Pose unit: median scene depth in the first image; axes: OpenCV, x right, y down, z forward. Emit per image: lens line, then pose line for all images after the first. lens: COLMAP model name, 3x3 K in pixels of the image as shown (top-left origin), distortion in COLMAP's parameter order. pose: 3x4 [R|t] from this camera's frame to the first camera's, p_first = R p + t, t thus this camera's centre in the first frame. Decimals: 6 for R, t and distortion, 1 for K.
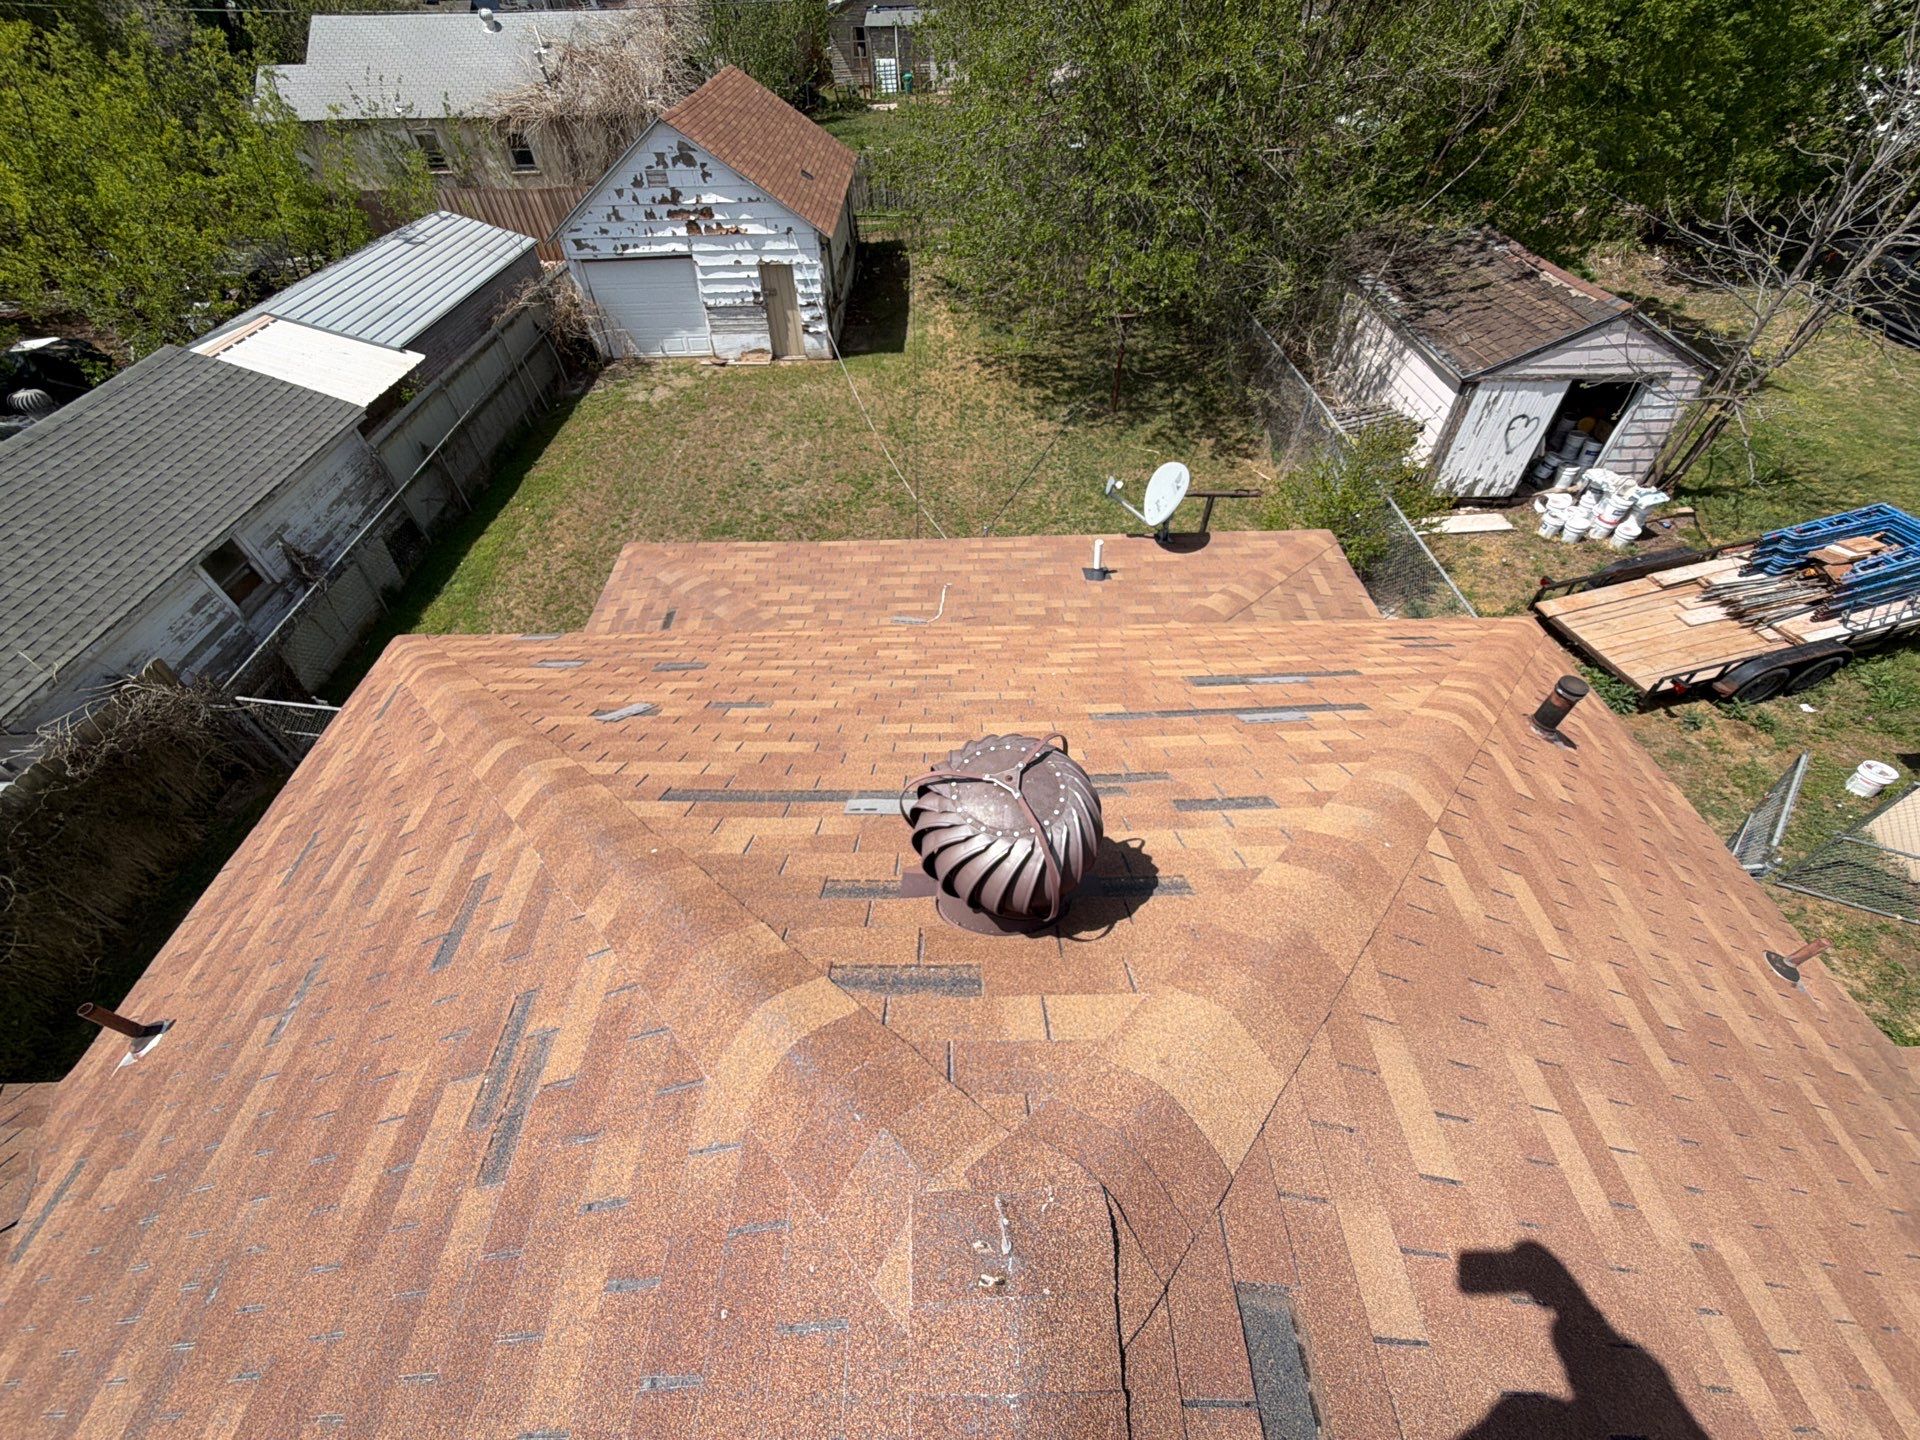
lens RADIAL K [[766.2, 0, 960.0], [0, 766.2, 720.0], [0, 0, 1]] dist [0.000199, -0.000365]
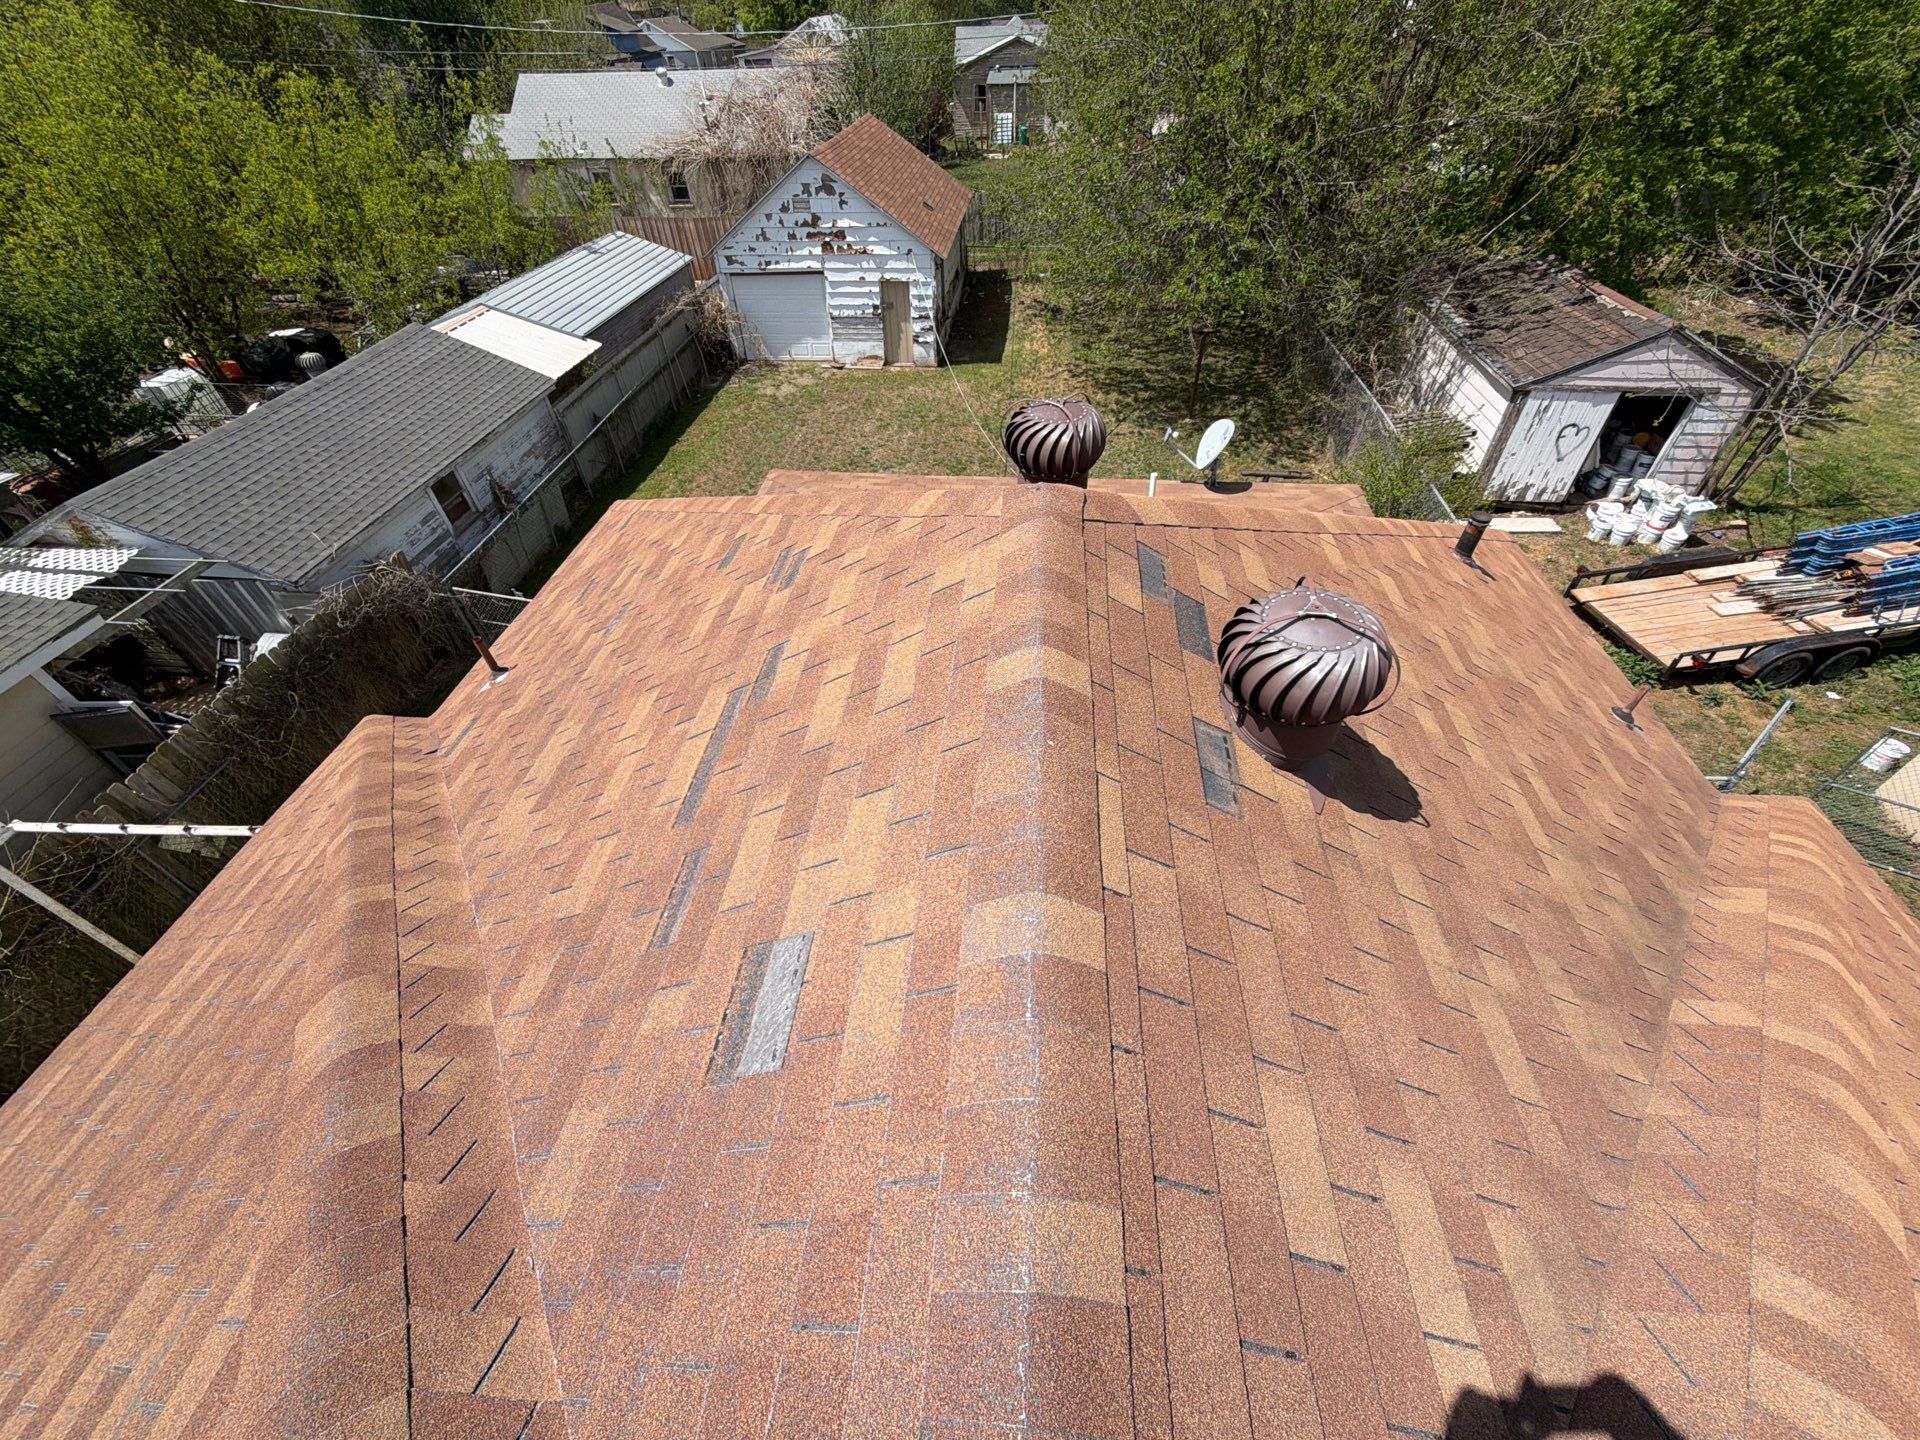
lens RADIAL K [[763.3, 0, 960.0], [0, 763.3, 720.0], [0, 0, 1]] dist [-0.000223, 0.000082]
pose [[0.993248, 0.074297, -0.089103, 0.005985], [-0.078165, 0.996108, -0.040726, 0.119691], [0.085730, 0.047415, 0.995190, -0.113554]]
